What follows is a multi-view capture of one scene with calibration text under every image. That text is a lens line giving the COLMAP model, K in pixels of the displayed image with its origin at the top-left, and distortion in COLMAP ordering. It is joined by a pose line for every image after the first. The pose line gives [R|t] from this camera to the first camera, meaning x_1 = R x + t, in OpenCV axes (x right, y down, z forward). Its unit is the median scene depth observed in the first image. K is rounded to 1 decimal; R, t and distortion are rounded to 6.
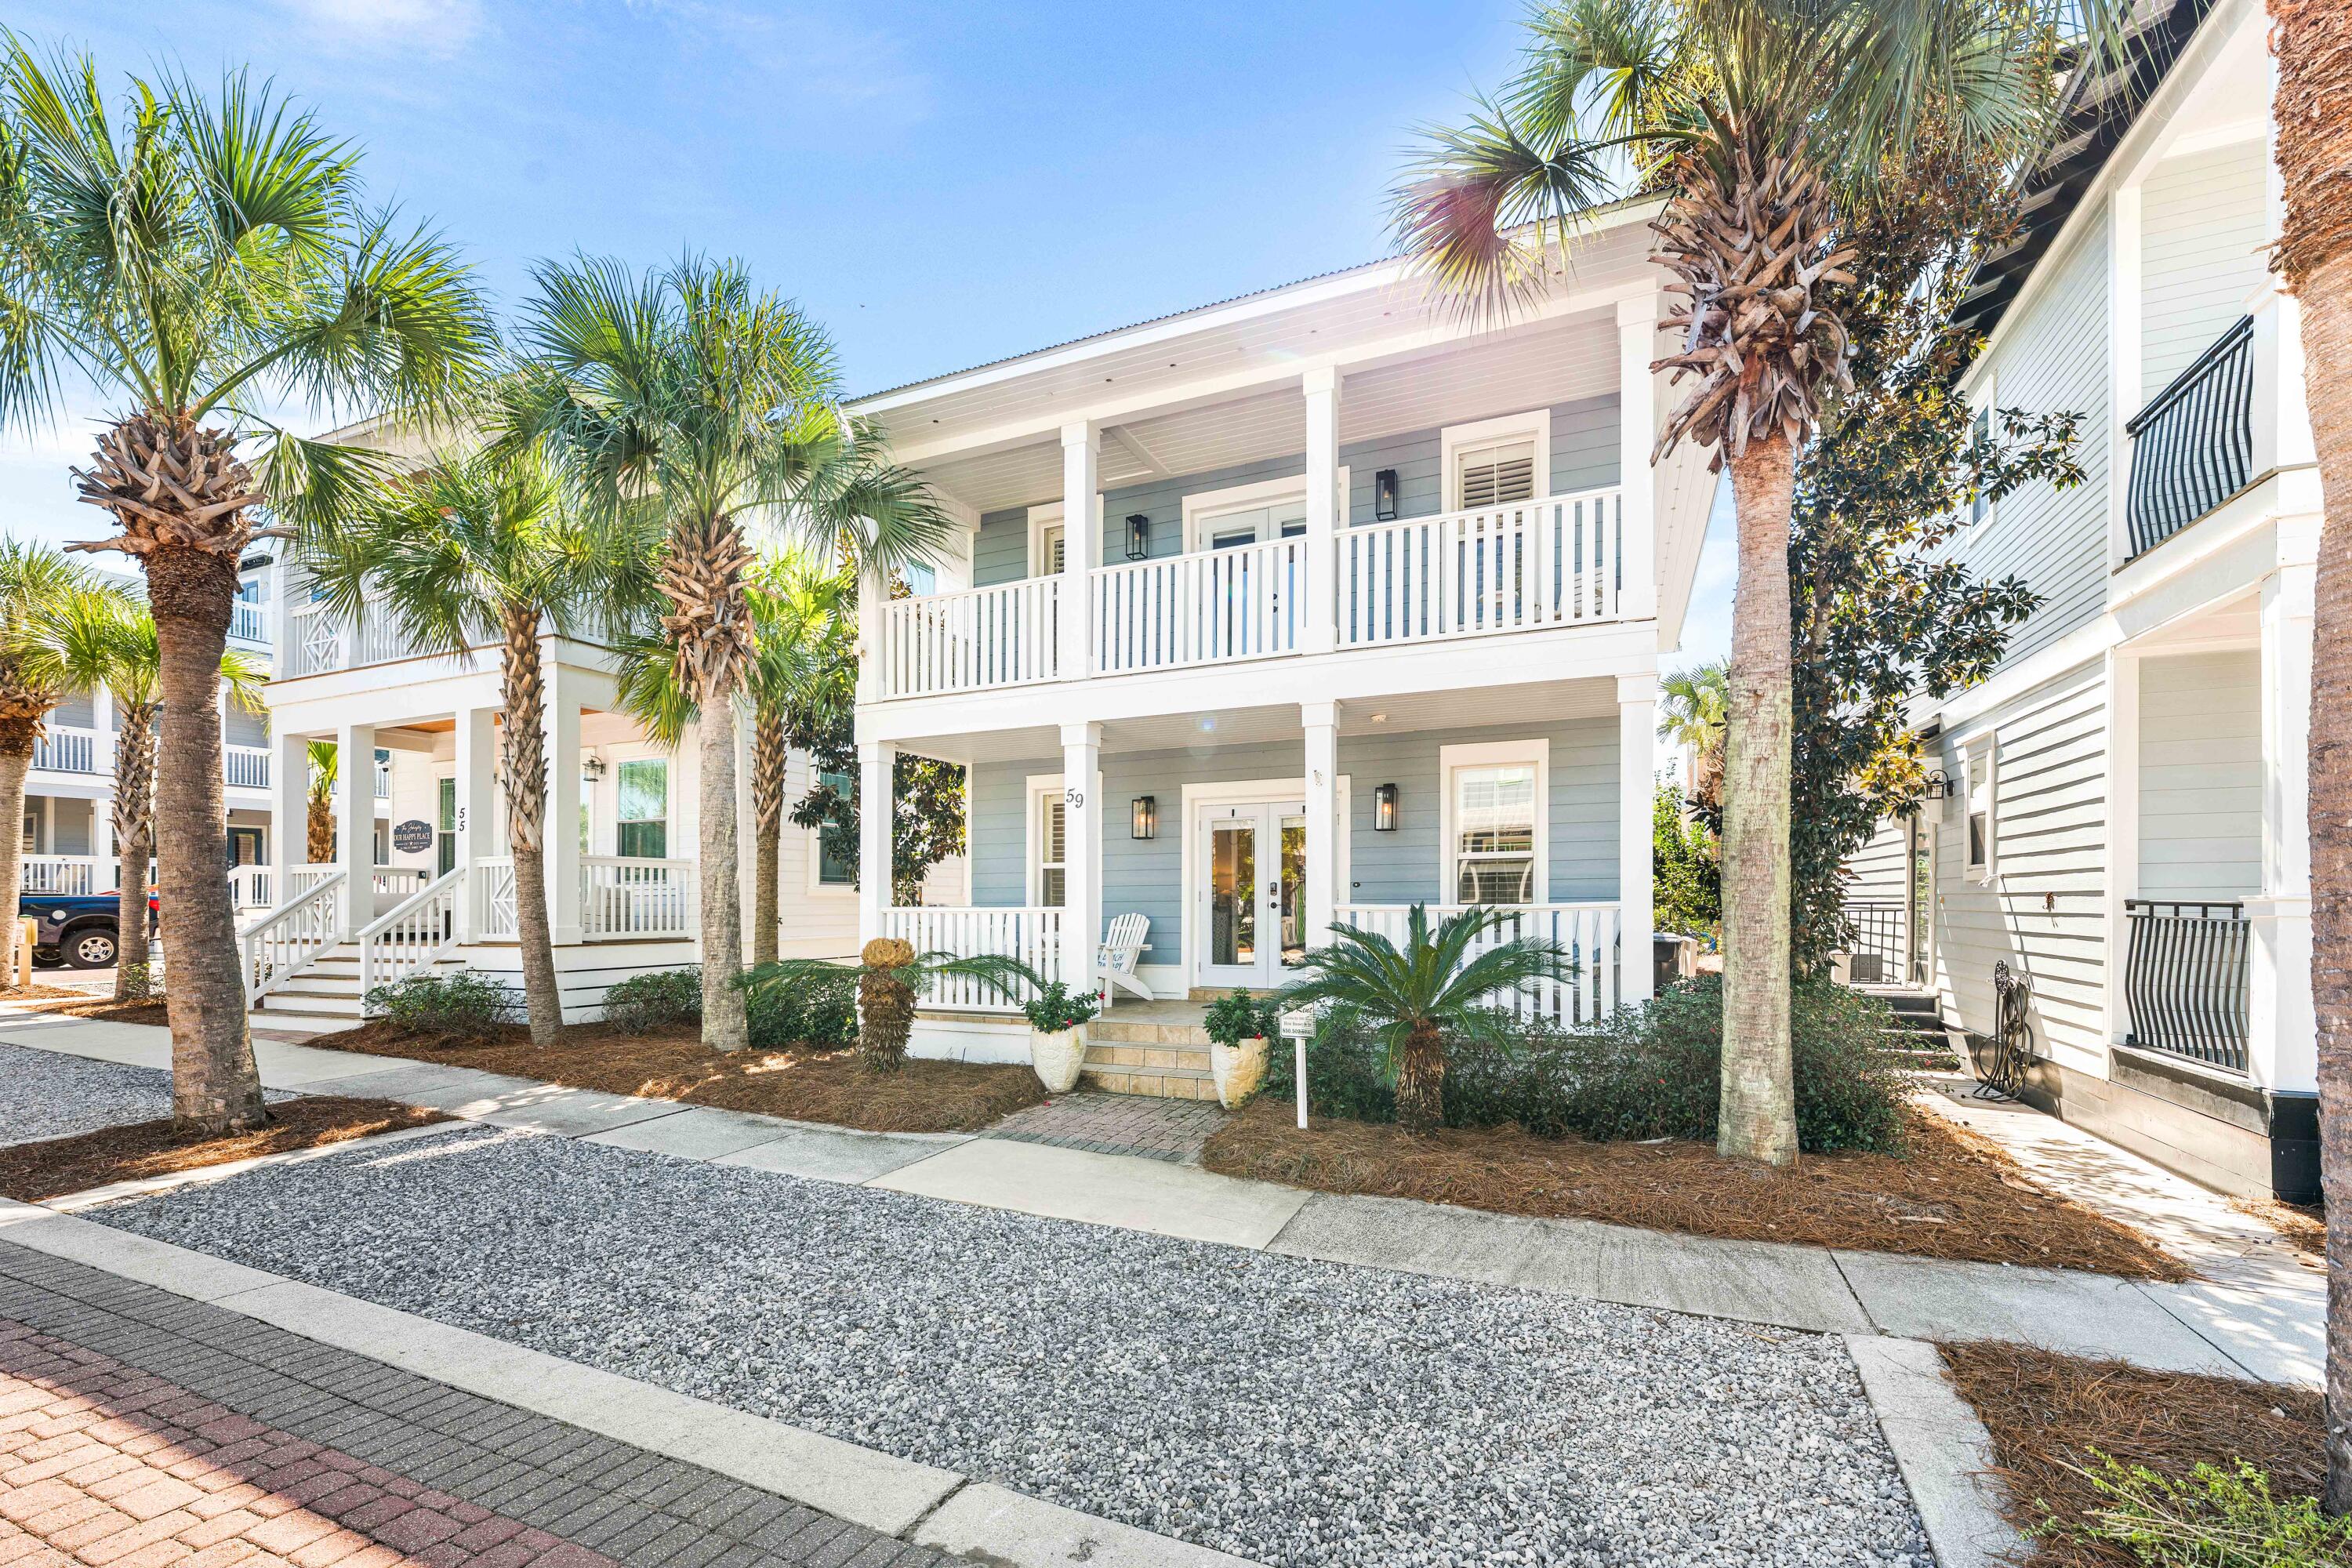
lens RADIAL K [[988.7, 0, 1165.0], [0, 988.7, 909.7], [0, 0, 1]] dist [-0.002367, -0.000098]
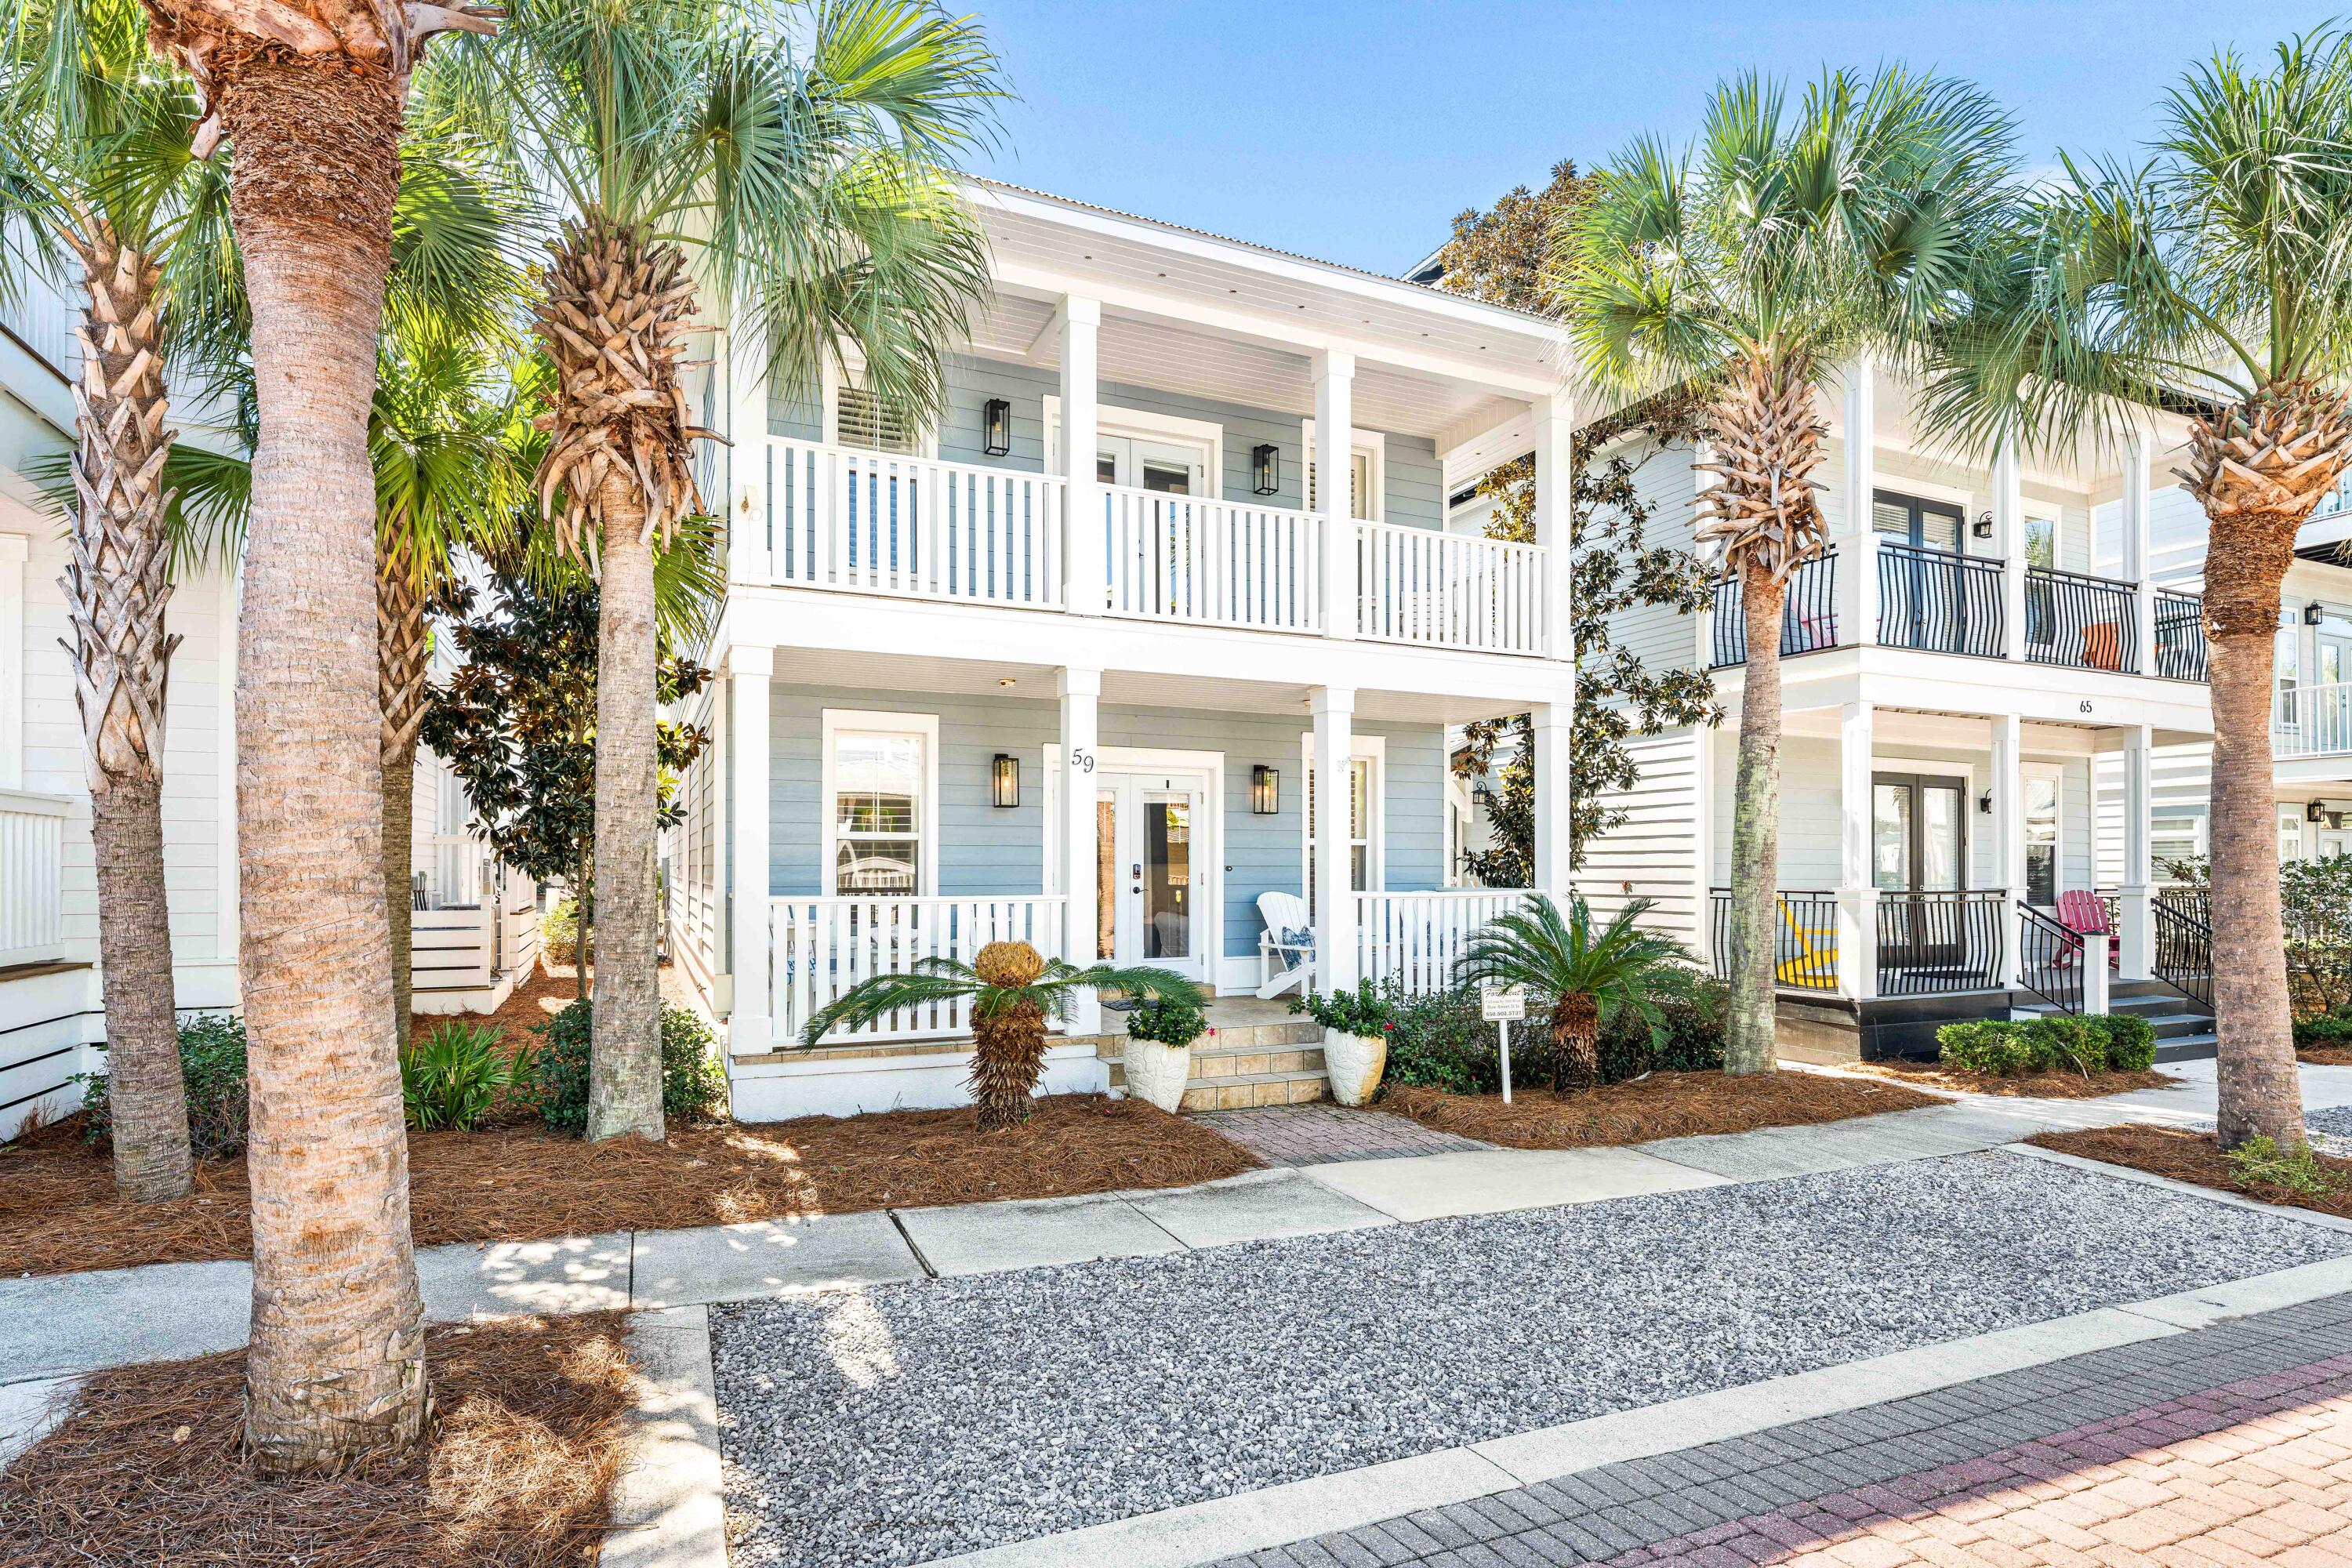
lens RADIAL K [[1217.9, 0, 1249.8], [0, 1217.9, 866.4], [0, 0, 1]] dist [0.003578, 0.000442]
pose [[0.657789, 0.011811, 0.753110, -0.962630], [-0.001386, 0.999894, -0.014471, -0.014968], [-0.753201, 0.008475, 0.657736, 0.314463]]
